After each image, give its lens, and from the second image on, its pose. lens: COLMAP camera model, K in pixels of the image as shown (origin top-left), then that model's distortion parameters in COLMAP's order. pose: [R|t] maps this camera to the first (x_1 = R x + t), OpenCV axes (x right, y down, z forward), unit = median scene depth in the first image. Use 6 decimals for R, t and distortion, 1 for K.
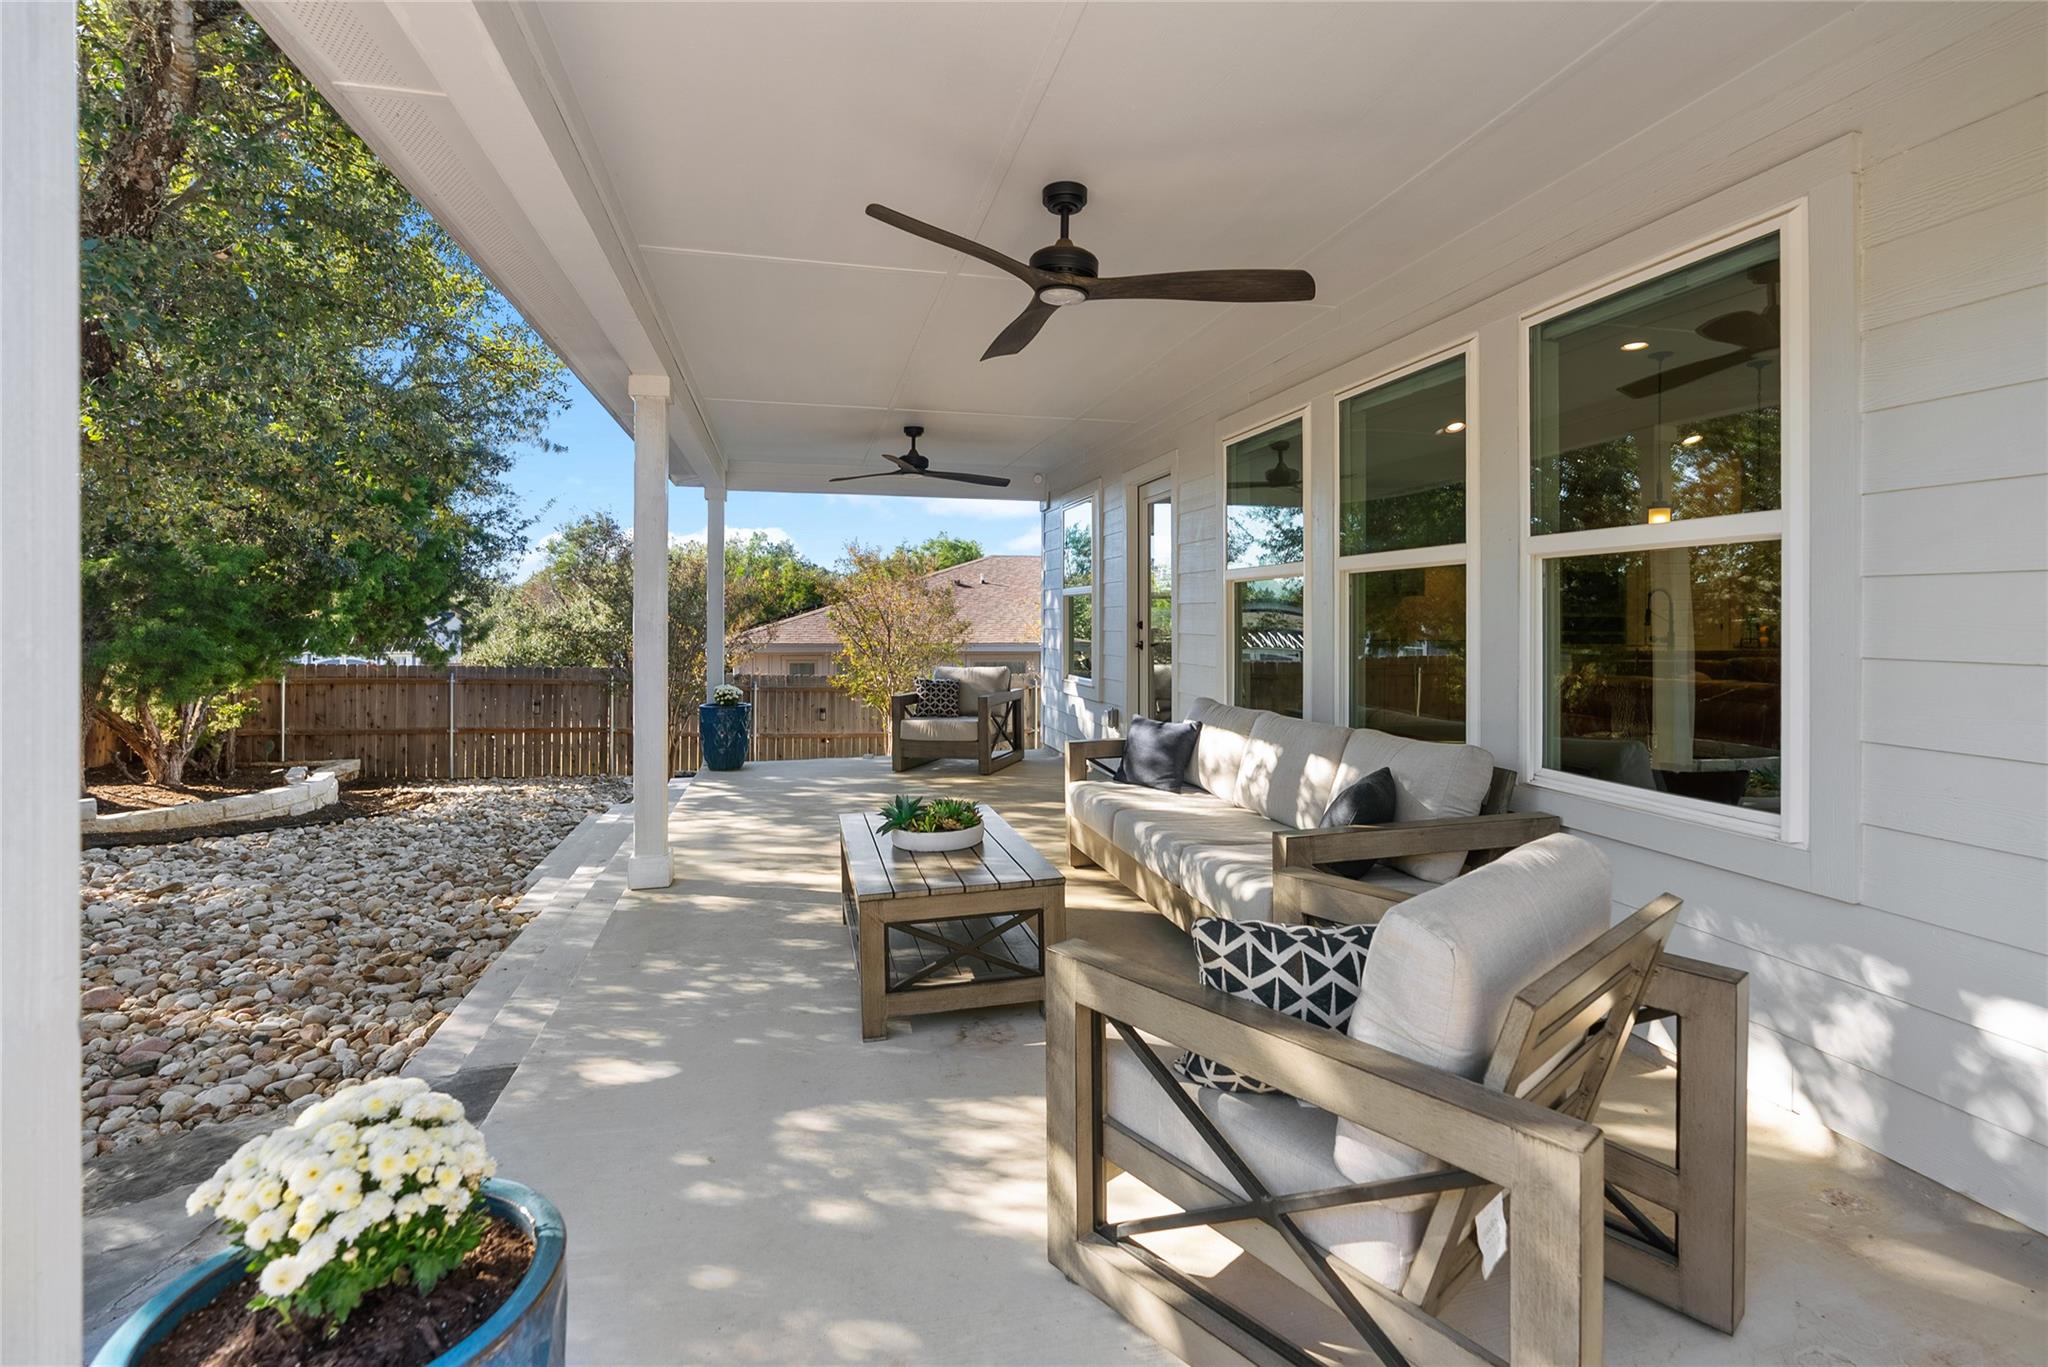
lens RADIAL K [[957.4, 0, 1022.8], [0, 957.4, 626.3], [0, 0, 1]] dist [-0.000726, -0.000012]
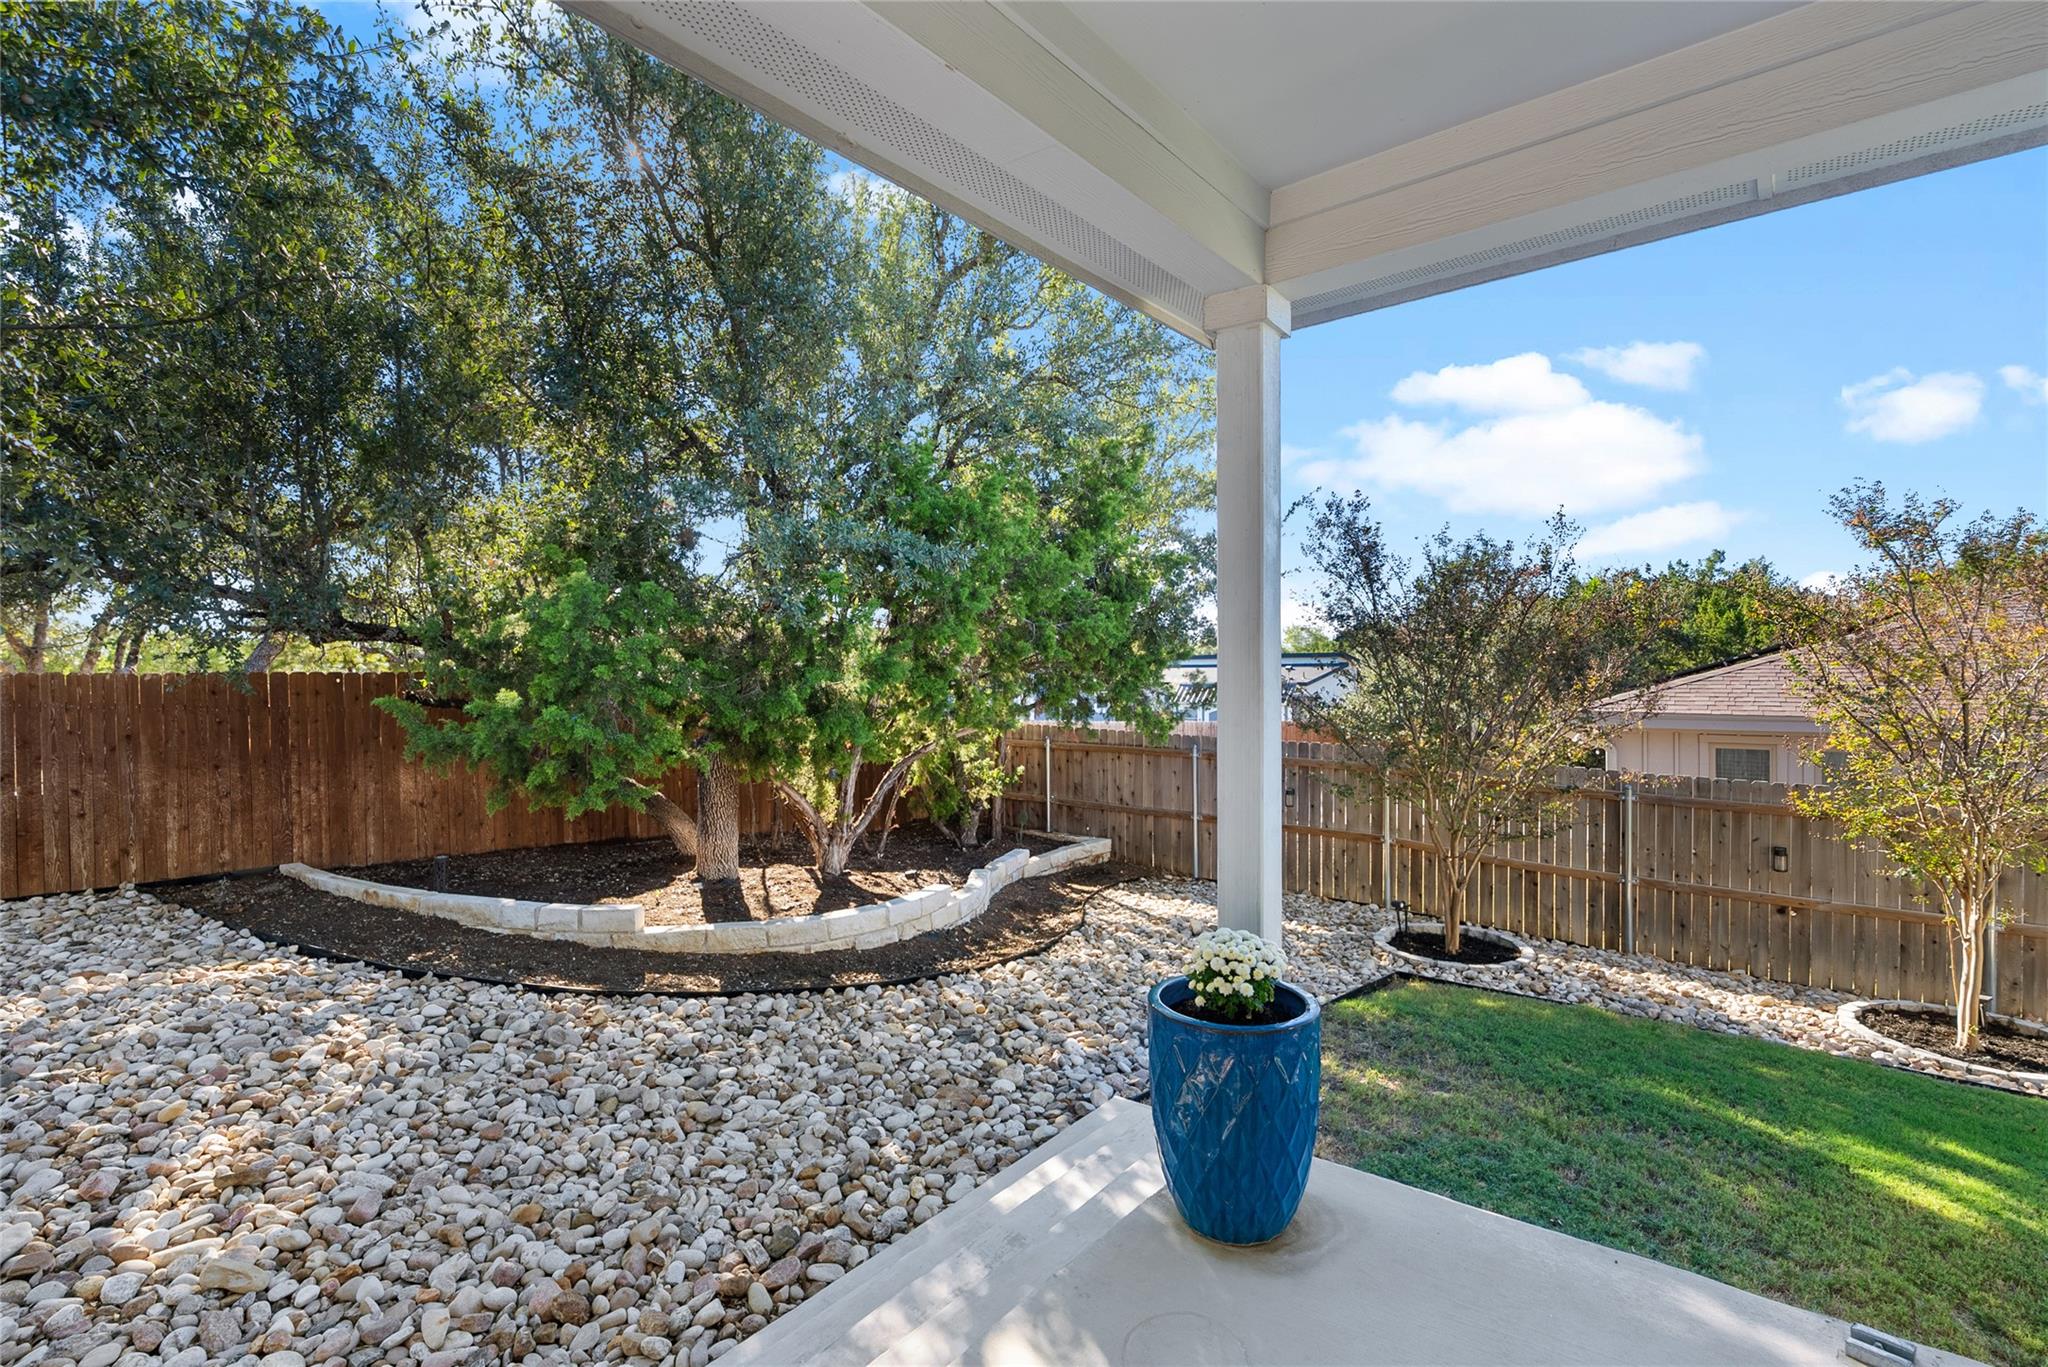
lens RADIAL K [[947.1, 0, 1024.0], [0, 947.1, 683.5], [0, 0, 1]] dist [-0.001736, -0.000046]
pose [[0.619750, 0.001975, -0.784796, -0.068401], [0.004846, 0.999968, 0.006343, -0.007800], [0.784784, -0.007734, 0.619721, 0.404466]]
